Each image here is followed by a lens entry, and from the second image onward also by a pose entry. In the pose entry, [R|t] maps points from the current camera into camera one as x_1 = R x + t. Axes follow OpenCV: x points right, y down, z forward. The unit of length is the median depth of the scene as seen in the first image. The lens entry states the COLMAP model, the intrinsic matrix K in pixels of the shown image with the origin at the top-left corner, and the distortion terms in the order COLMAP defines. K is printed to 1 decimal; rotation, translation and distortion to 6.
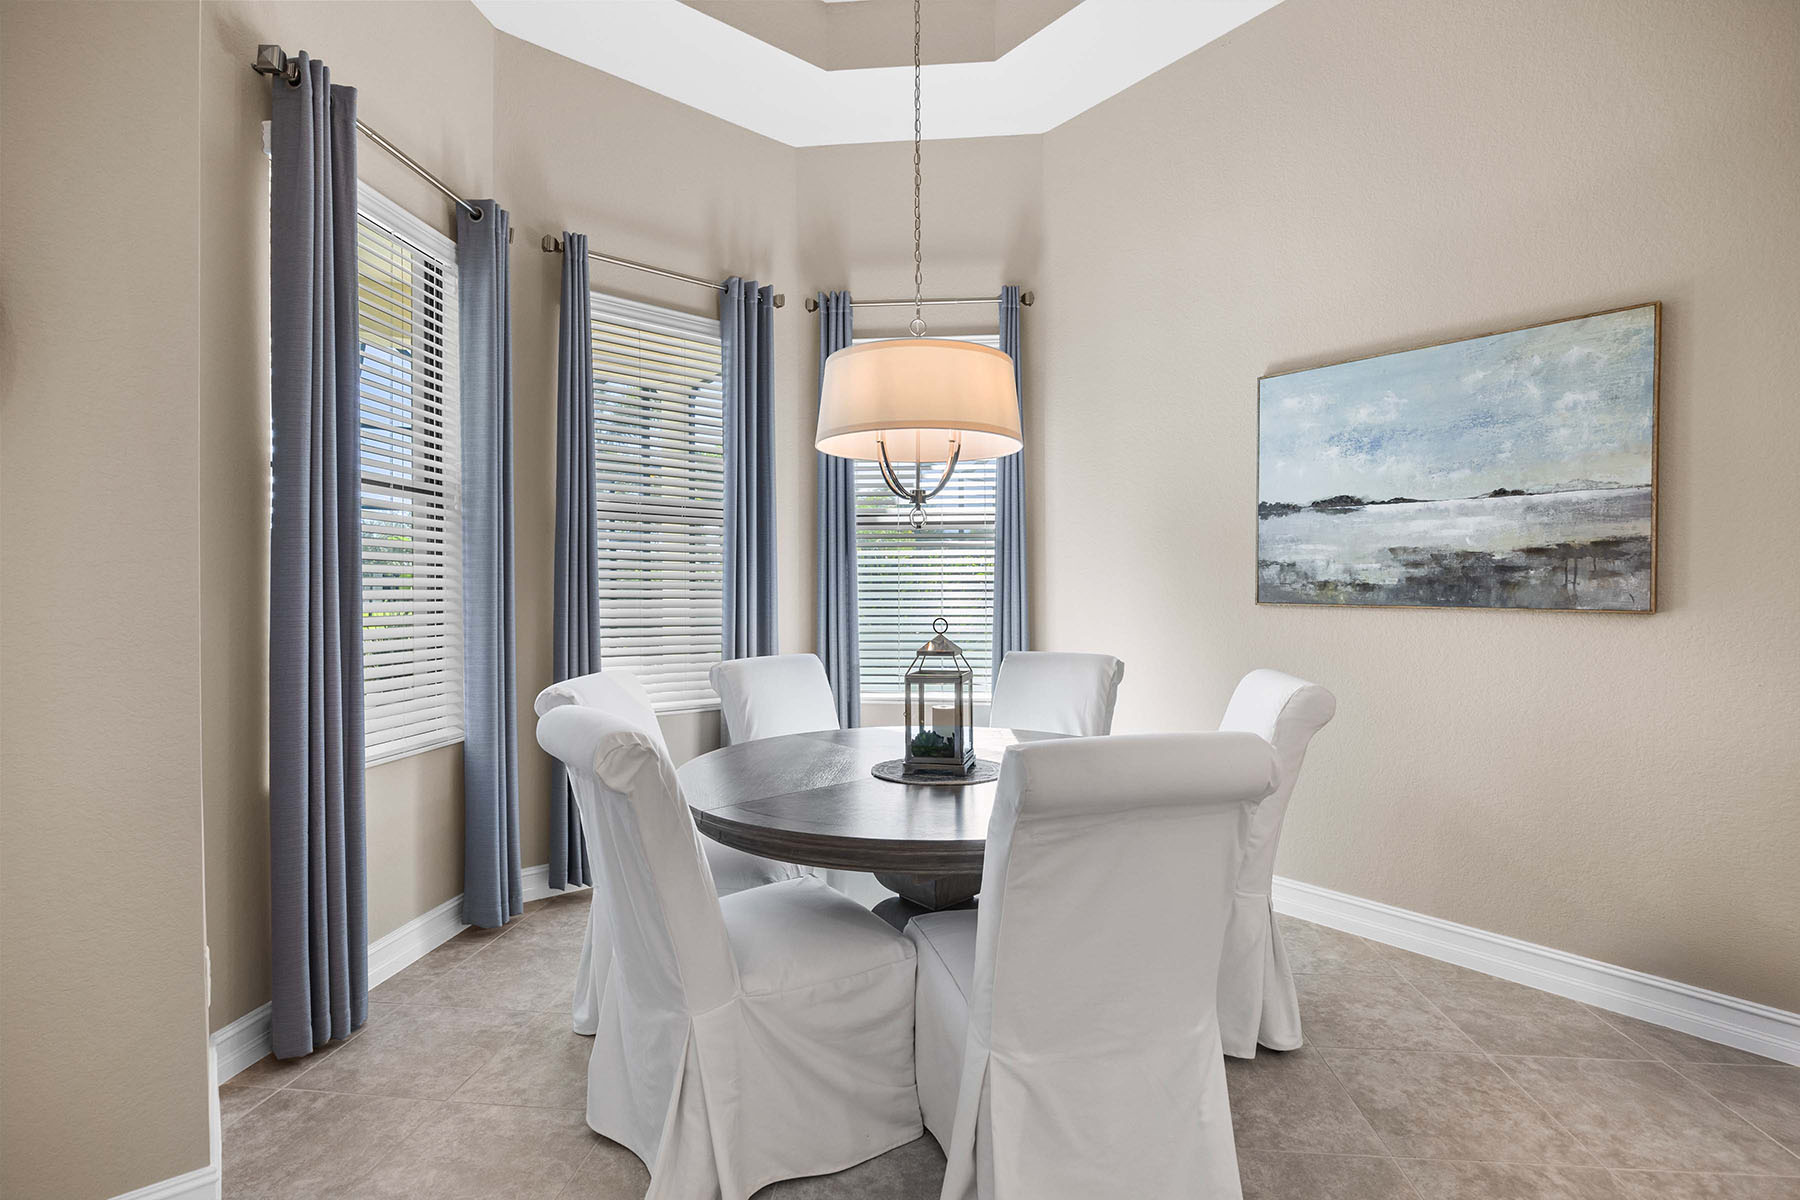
lens RADIAL K [[864.4, 0, 912.1], [0, 864.4, 595.3], [0, 0, 1]] dist [-0.012786, -0.000152]
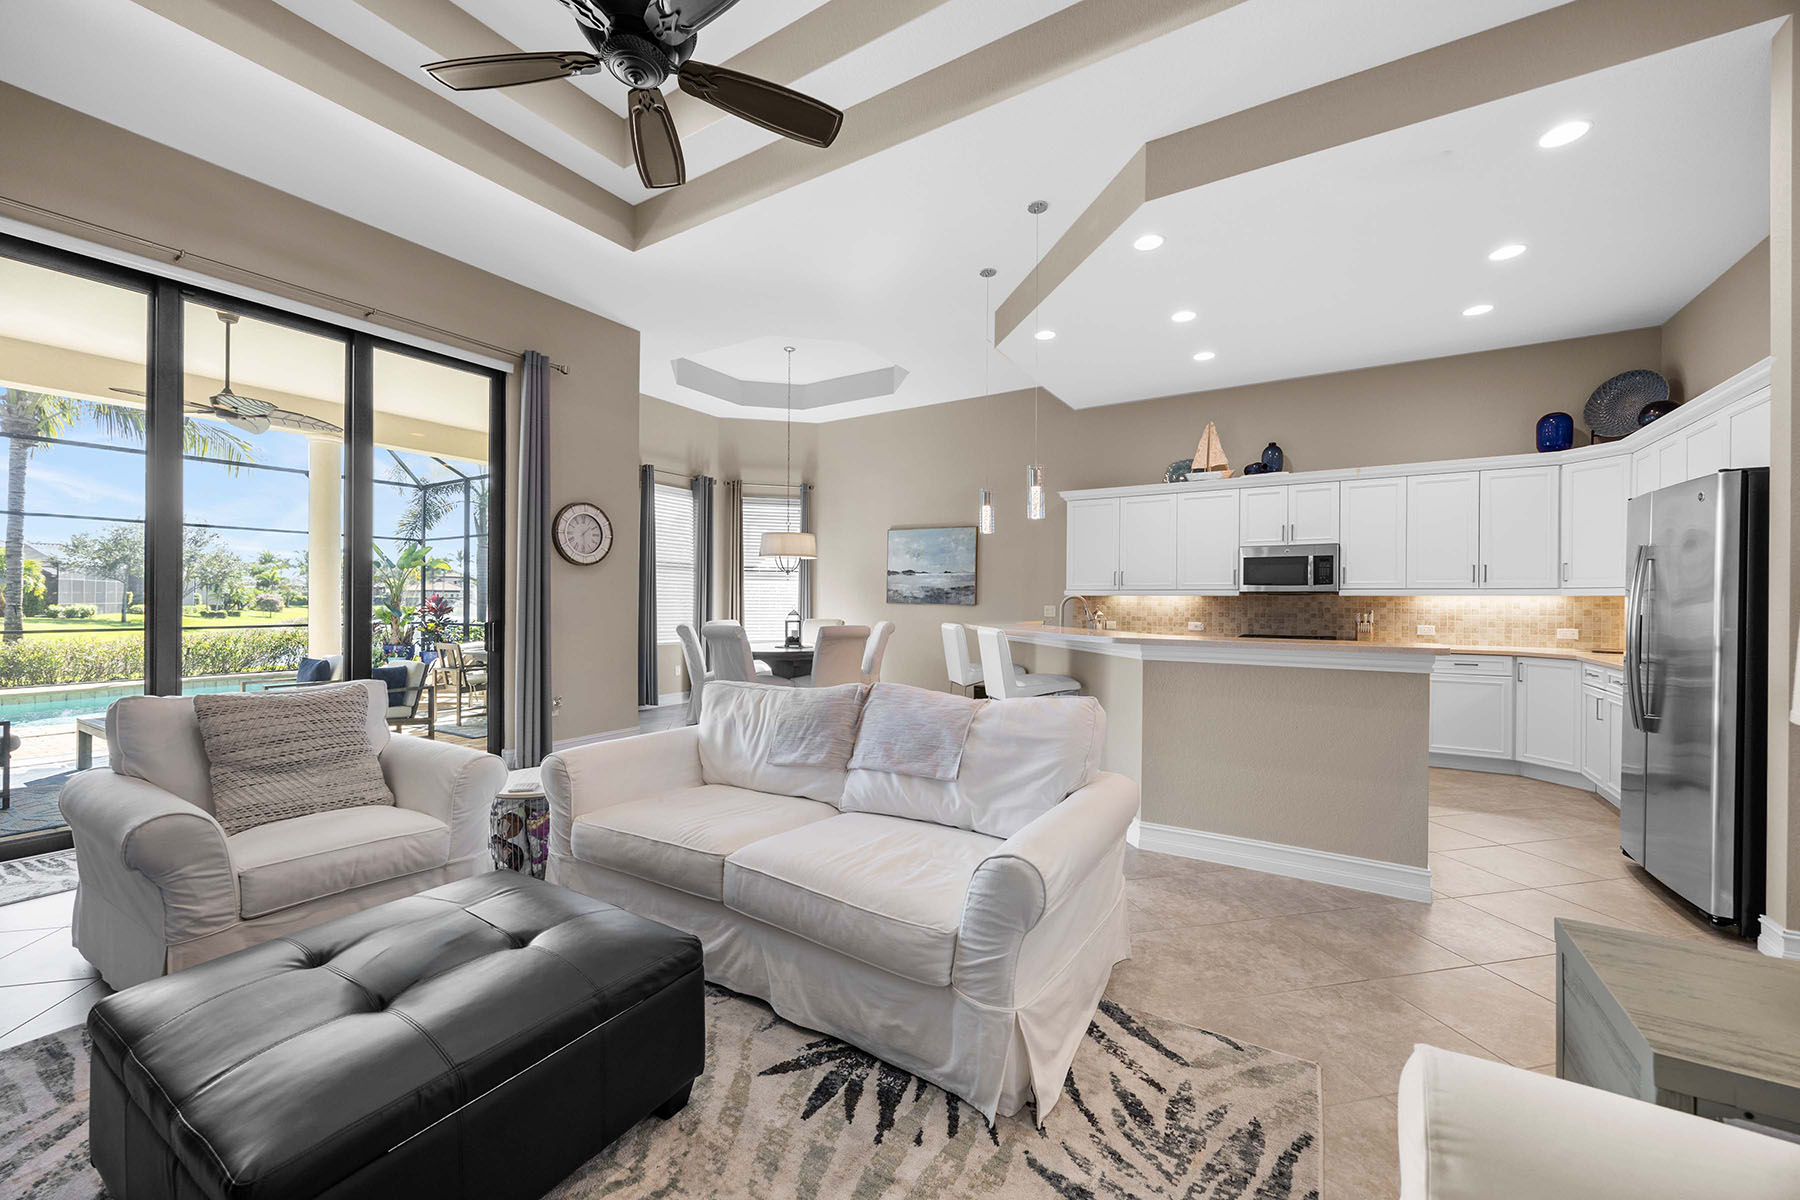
lens RADIAL K [[680.4, 0, 905.1], [0, 680.4, 602.1], [0, 0, 1]] dist [0.001177, 0.000242]
pose [[0.952688, 0.009486, 0.303803, -0.327043], [-0.008868, 0.999955, -0.003415, 0.016860], [-0.303821, 0.000559, 0.952729, -1.576773]]
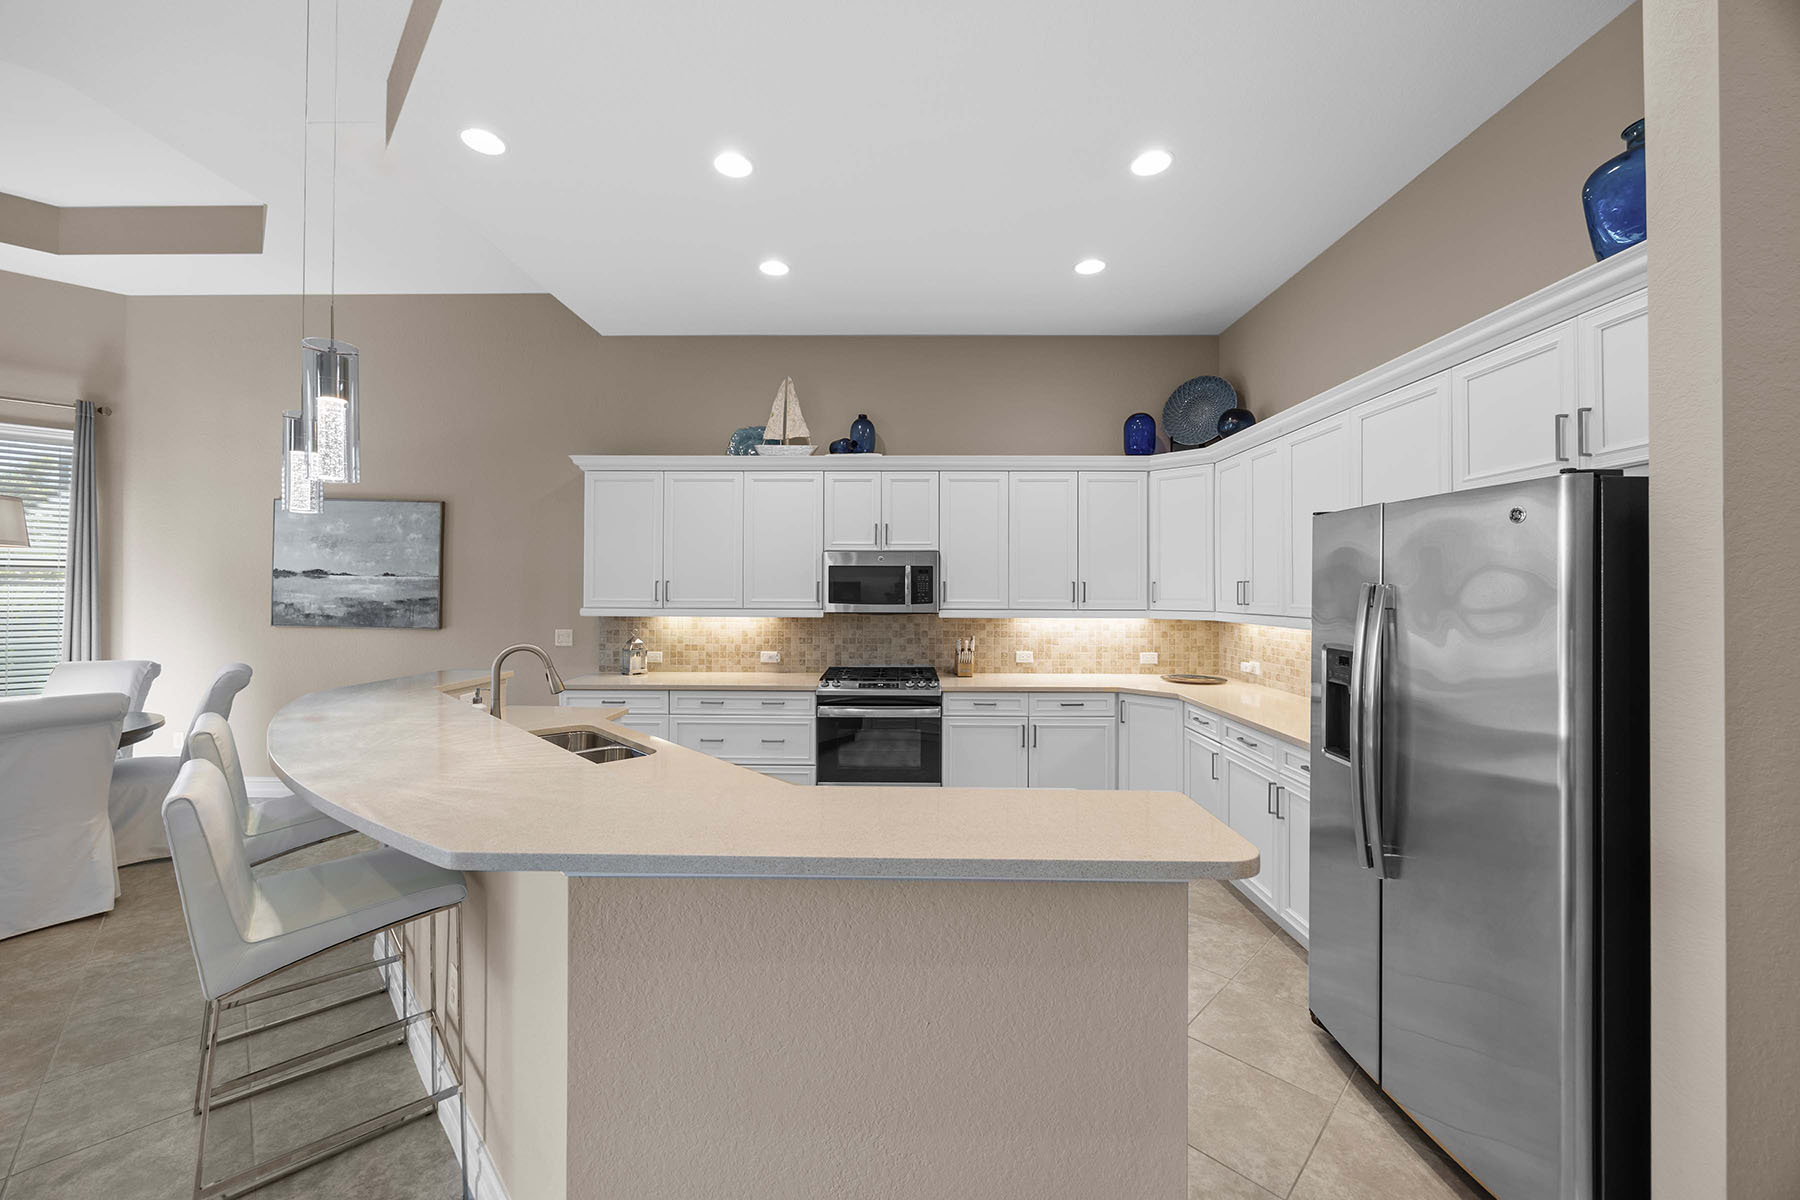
lens RADIAL K [[694.7, 0, 894.8], [0, 694.7, 585.4], [0, 0, 1]] dist [-0.000012, -0.000078]
pose [[0.656432, 0.012715, 0.754278, 0.191588], [-0.002330, 0.999887, -0.014827, -0.064642], [-0.754381, 0.007976, 0.656388, -1.063113]]
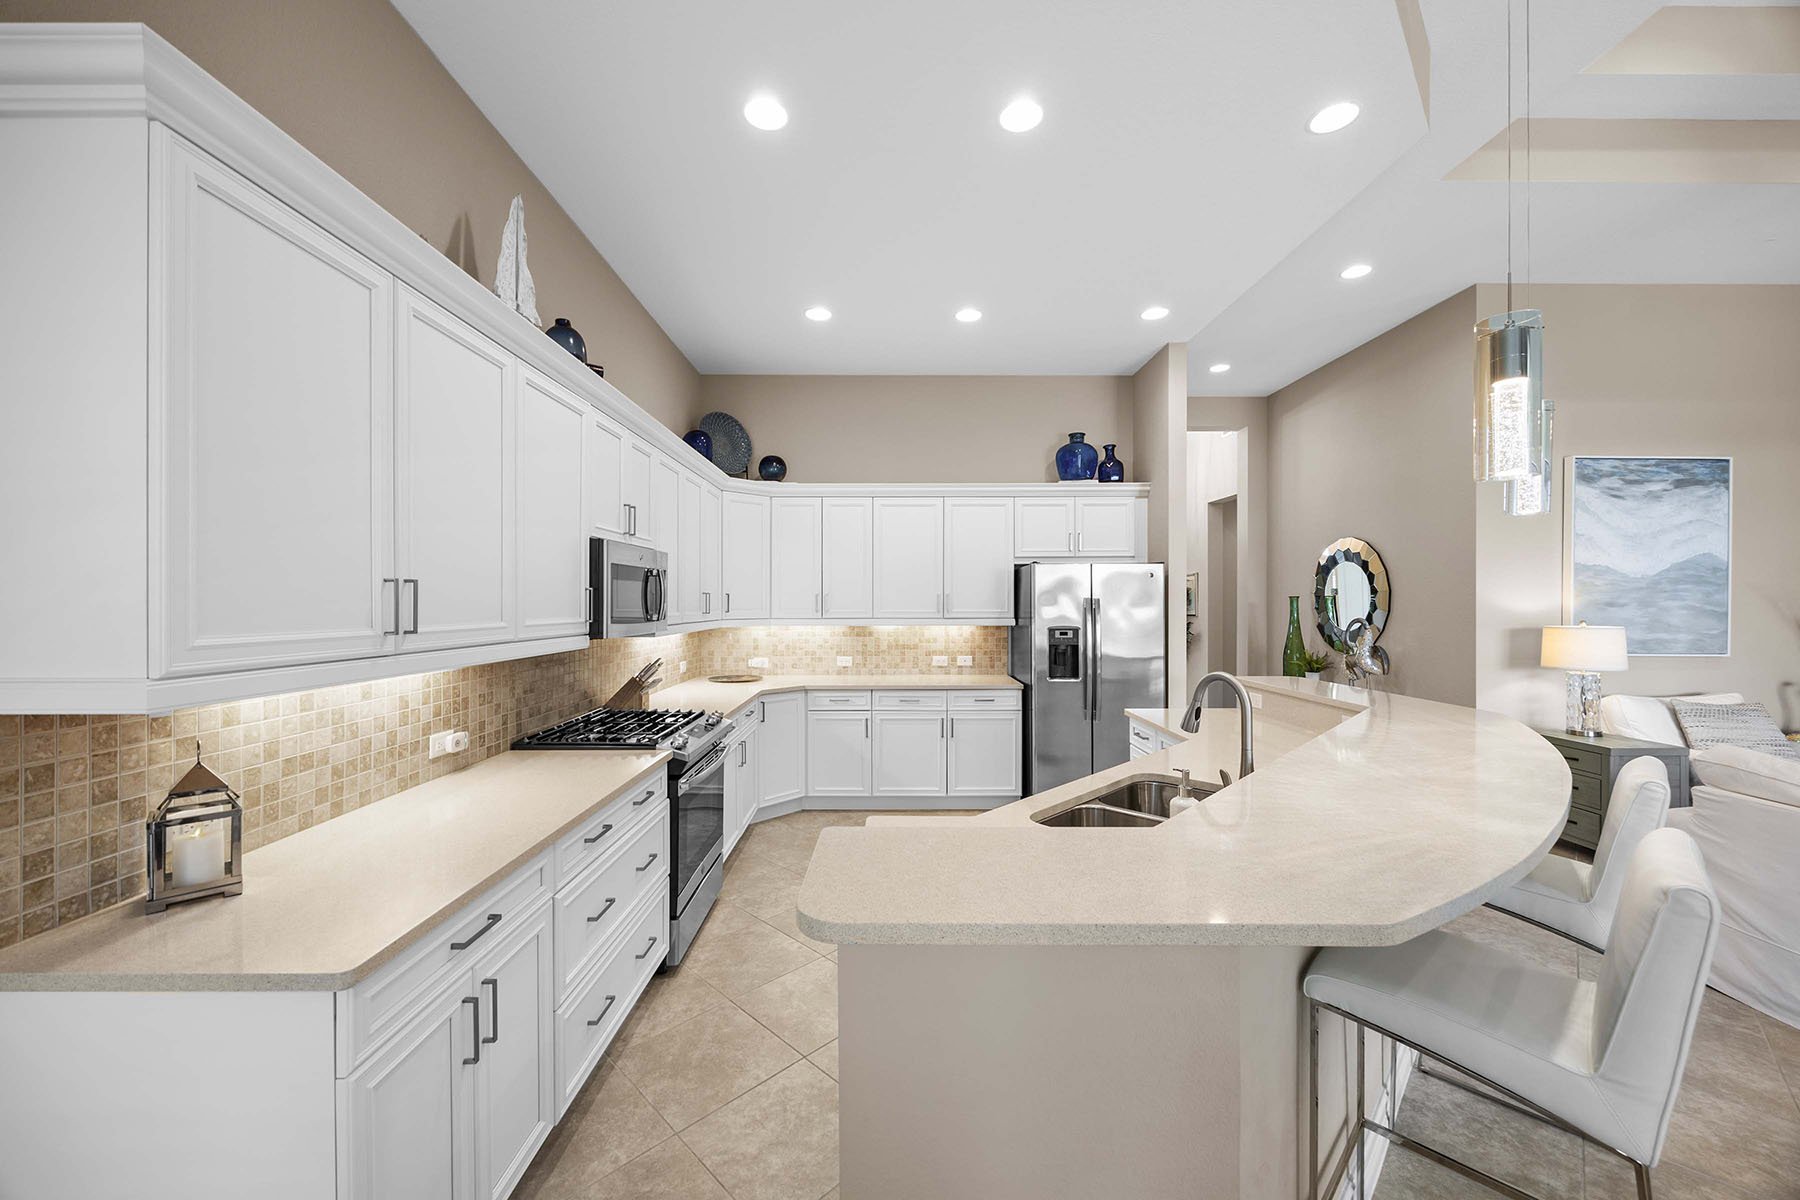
lens RADIAL K [[680.4, 0, 905.1], [0, 680.4, 602.1], [0, 0, 1]] dist [0.001177, 0.000242]
pose [[-0.769283, -0.002440, 0.638904, 0.350082], [-0.000932, 0.999996, 0.002698, -0.079631], [-0.638908, 0.001480, -0.769282, 0.458173]]
